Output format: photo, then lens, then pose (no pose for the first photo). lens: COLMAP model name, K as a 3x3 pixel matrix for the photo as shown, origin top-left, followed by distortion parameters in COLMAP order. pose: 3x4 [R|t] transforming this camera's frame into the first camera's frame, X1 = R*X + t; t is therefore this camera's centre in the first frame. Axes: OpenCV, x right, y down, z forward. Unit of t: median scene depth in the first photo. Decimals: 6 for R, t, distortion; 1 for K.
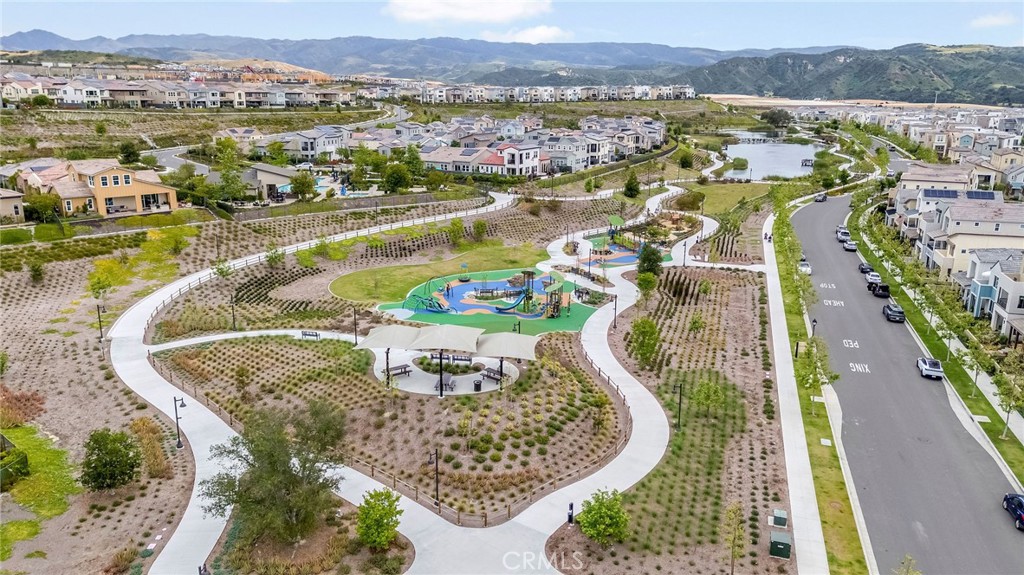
lens RADIAL K [[740.6, 0, 512.0], [0, 740.6, 287.5], [0, 0, 1]] dist [0.078012, -0.068470]
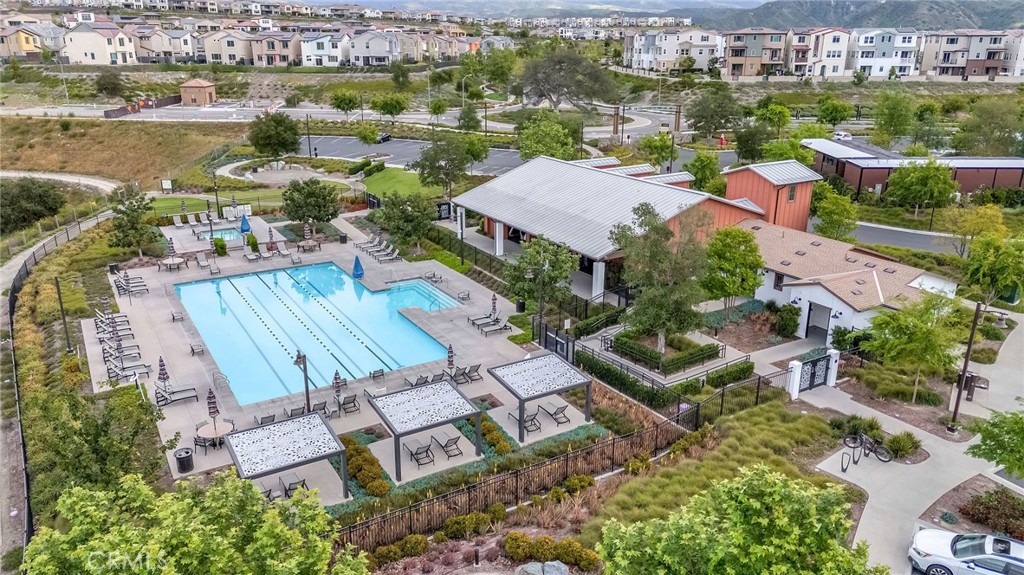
lens RADIAL K [[740.6, 0, 512.0], [0, 740.6, 287.5], [0, 0, 1]] dist [0.078012, -0.068470]
pose [[0.997536, 0.019311, -0.067441, 0.022565], [-0.014974, 0.997822, 0.064236, 0.647440], [0.068534, -0.063068, 0.995653, -1.970175]]
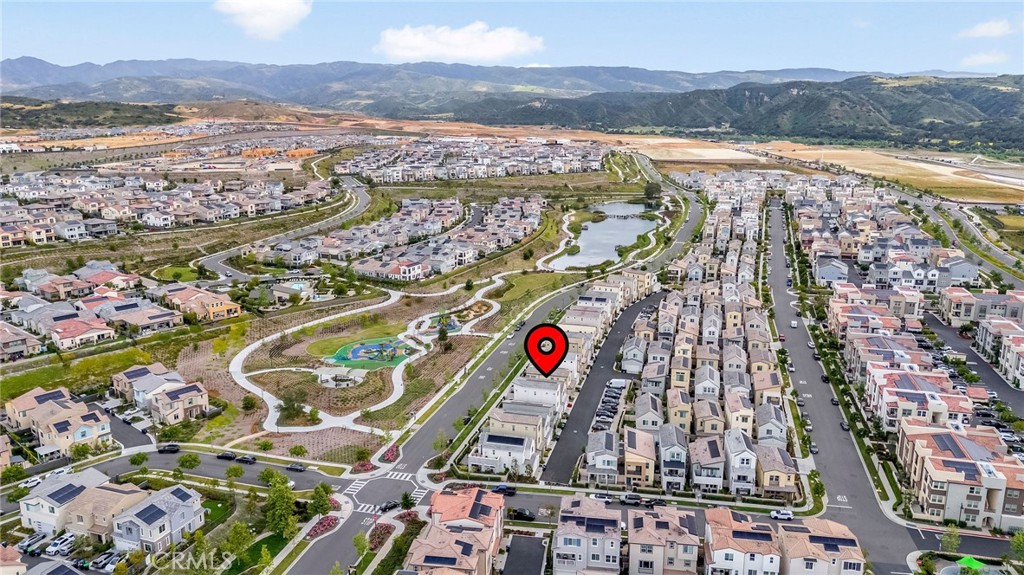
lens RADIAL K [[740.6, 0, 512.0], [0, 740.6, 287.5], [0, 0, 1]] dist [0.078012, -0.068470]
pose [[0.999814, -0.010521, 0.016156, 0.275637], [0.010878, 0.999694, -0.022203, -0.096751], [-0.015918, 0.022375, 0.999623, -1.024007]]
